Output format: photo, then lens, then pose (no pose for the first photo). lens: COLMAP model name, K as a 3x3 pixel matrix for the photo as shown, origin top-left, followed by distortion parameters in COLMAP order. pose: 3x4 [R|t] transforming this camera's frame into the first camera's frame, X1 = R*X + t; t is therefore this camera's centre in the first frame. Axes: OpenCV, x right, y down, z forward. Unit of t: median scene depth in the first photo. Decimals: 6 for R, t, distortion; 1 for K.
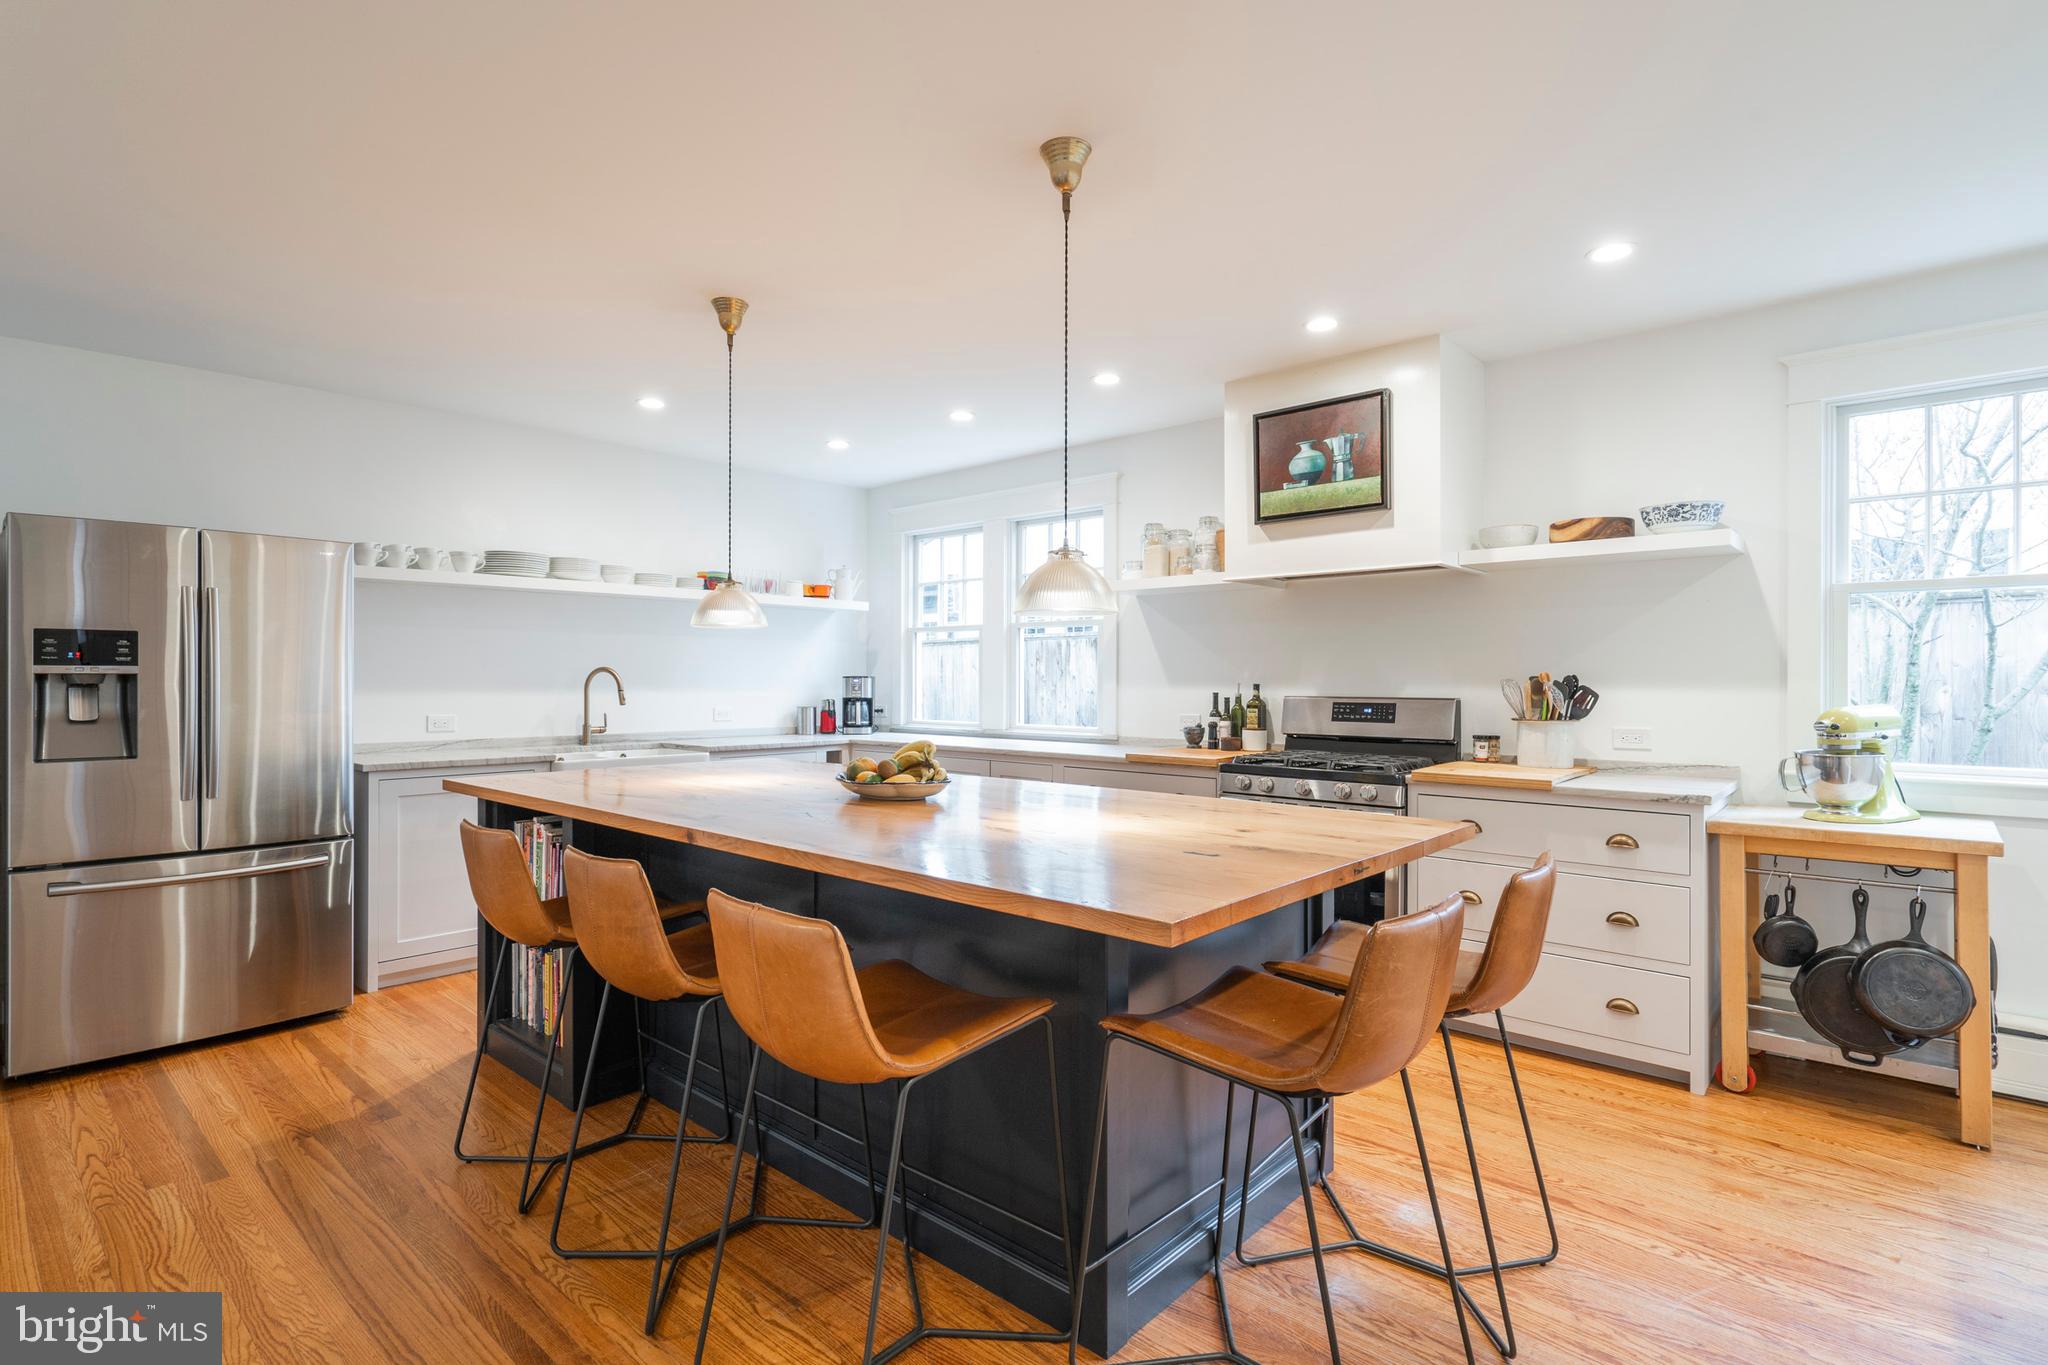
lens RADIAL K [[1014.4, 0, 1024.0], [0, 1014.4, 682.5], [0, 0, 1]] dist [0.000294, 0.000244]
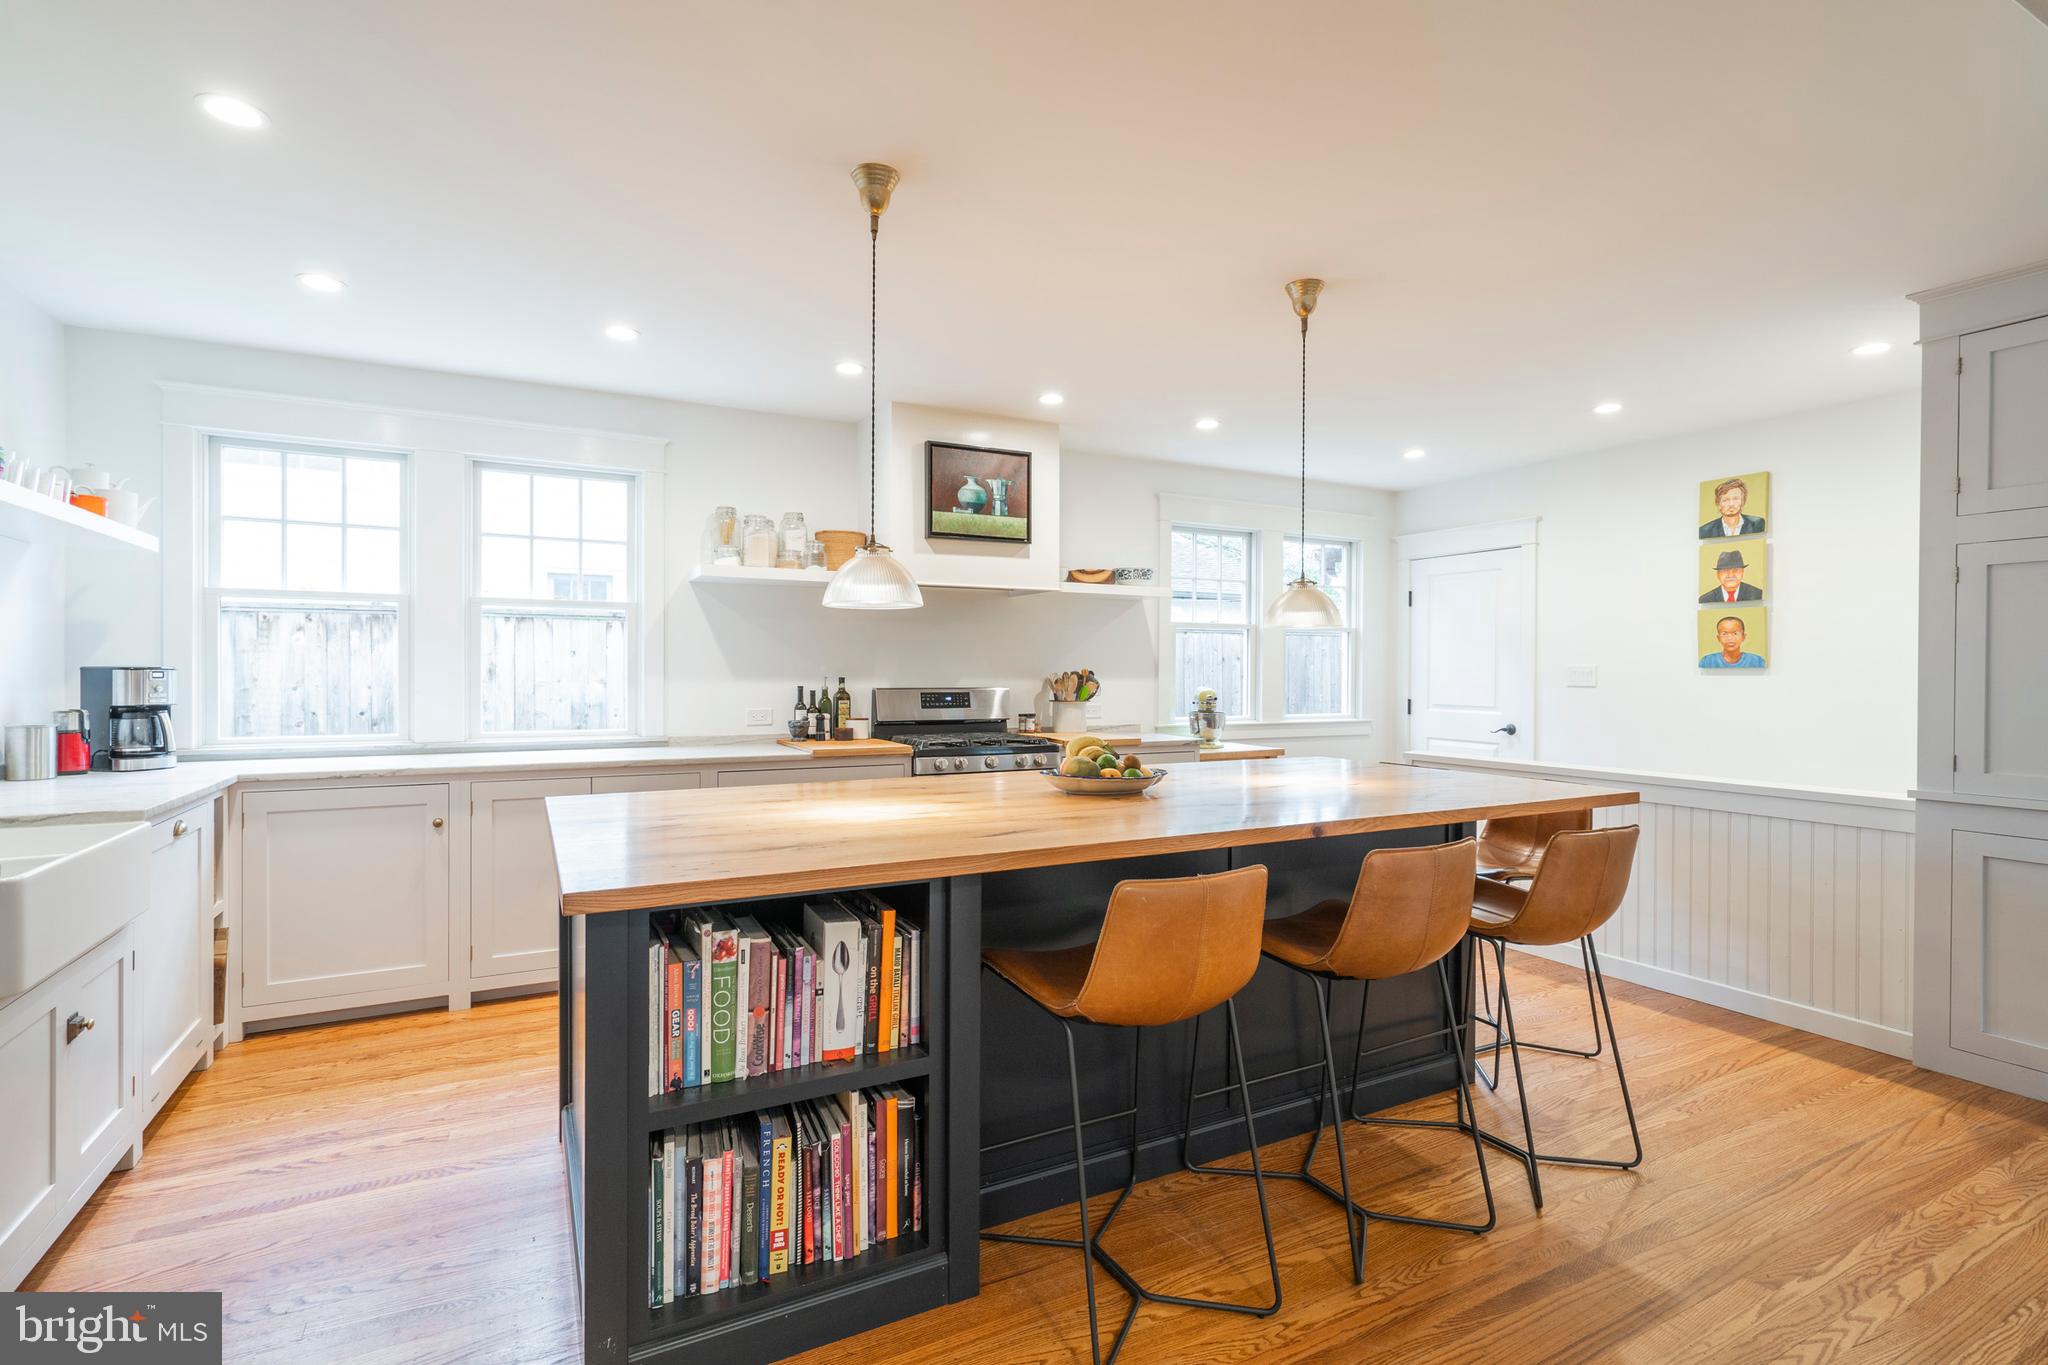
lens RADIAL K [[960.9, 0, 1024.0], [0, 960.9, 682.5], [0, 0, 1]] dist [-0.003835, -0.000068]
pose [[0.344217, -0.008769, 0.938849, -0.759081], [0.001482, 0.999960, 0.008797, -0.002295], [-0.938889, -0.001637, 0.344216, 0.535070]]
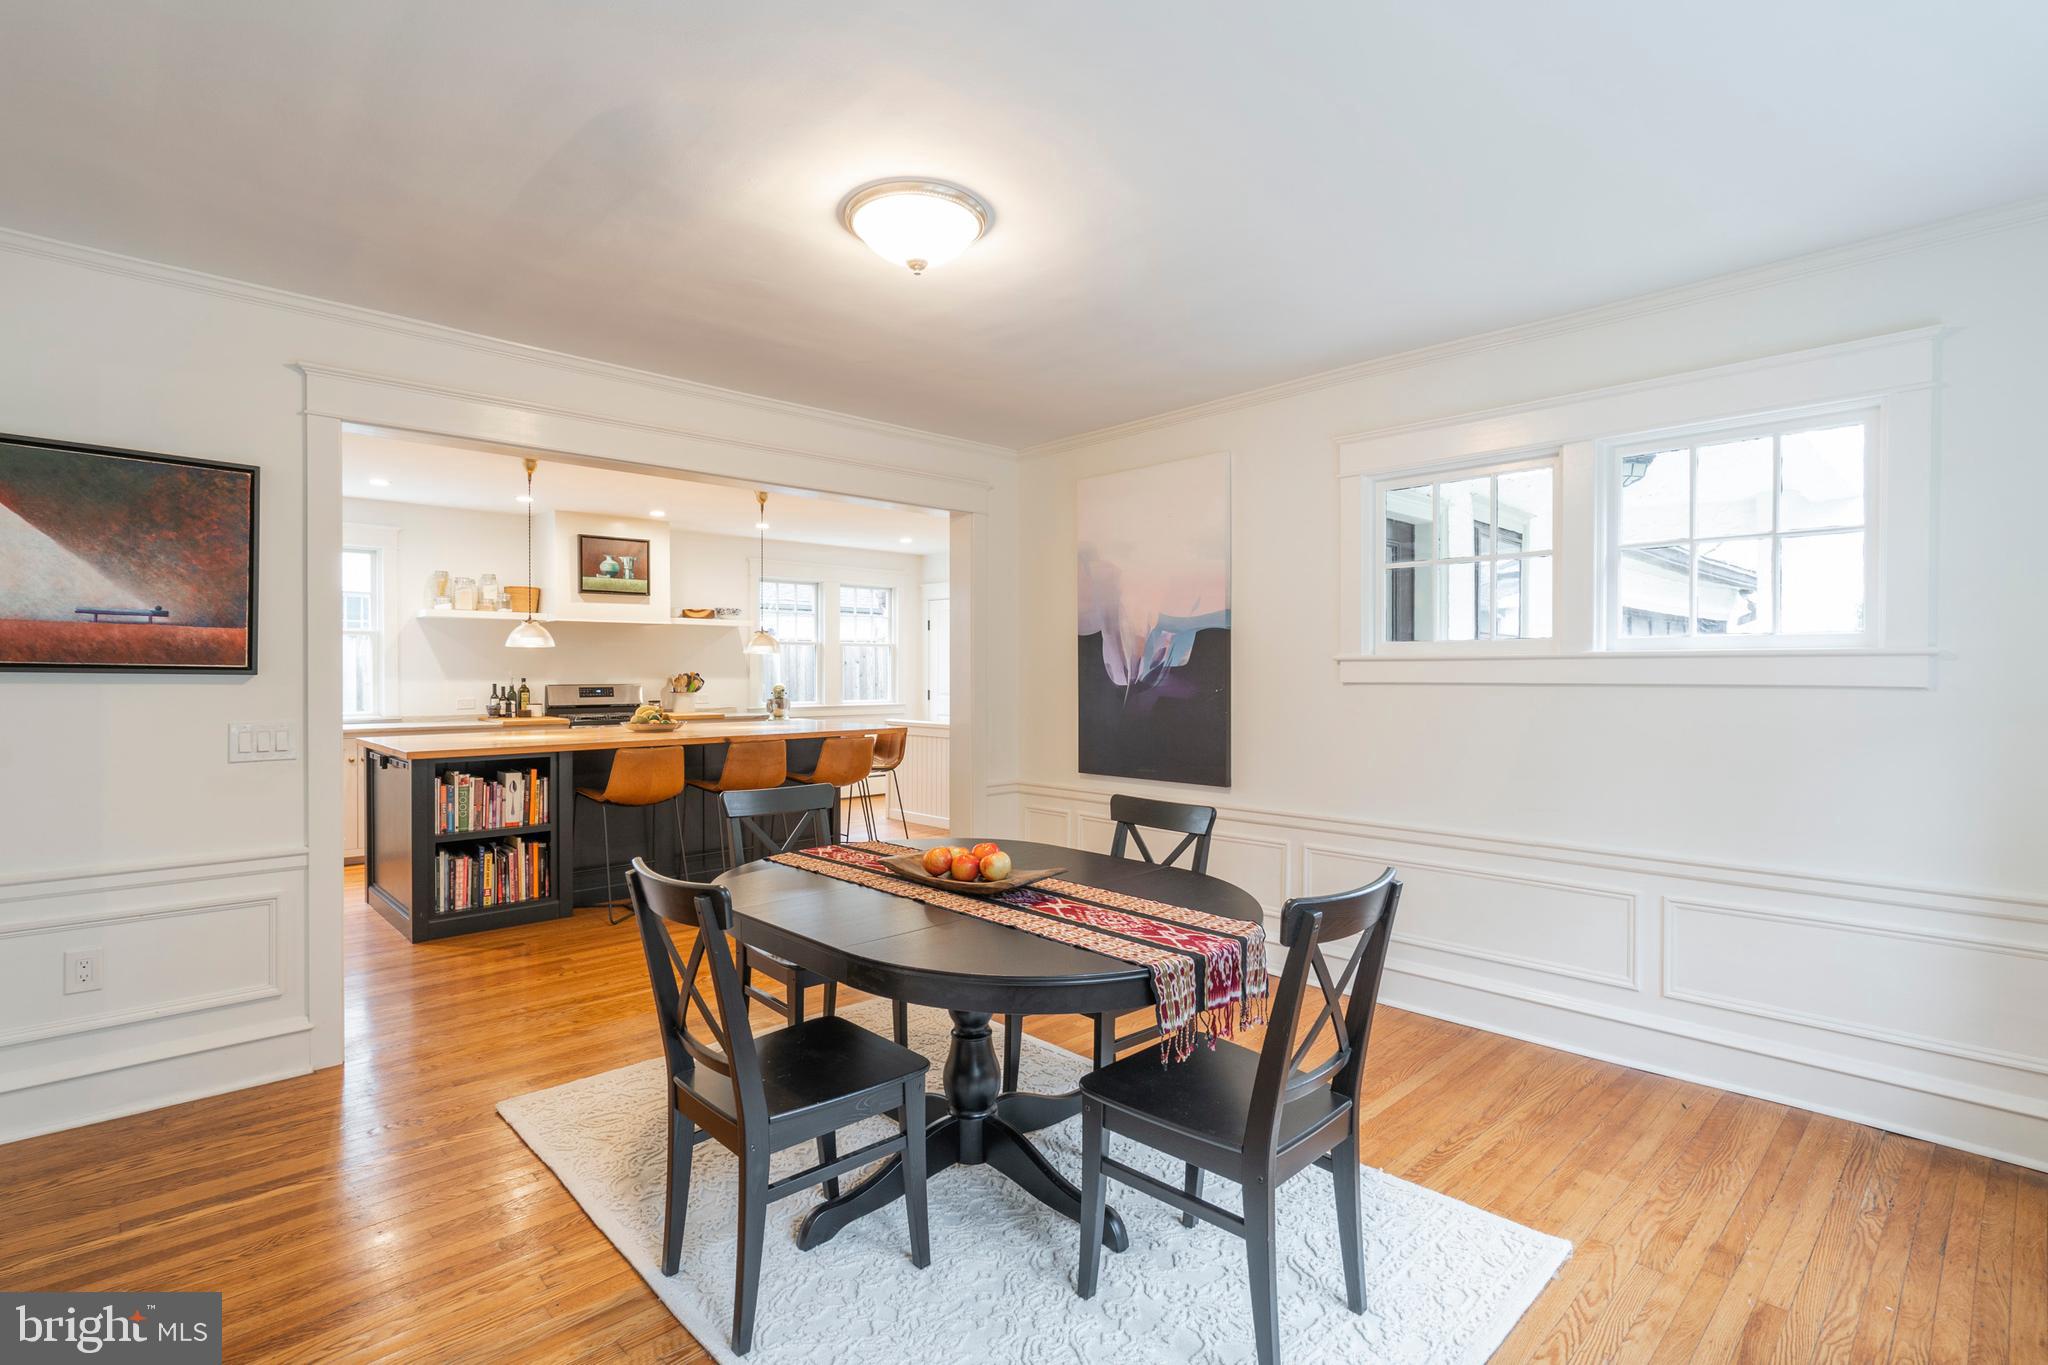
lens RADIAL K [[960.9, 0, 1024.0], [0, 960.9, 682.5], [0, 0, 1]] dist [-0.003835, -0.000068]
pose [[0.075300, -0.011882, 0.997090, -1.502352], [0.005318, 0.999920, 0.011514, -0.006272], [-0.997147, 0.004436, 0.075357, 0.049195]]
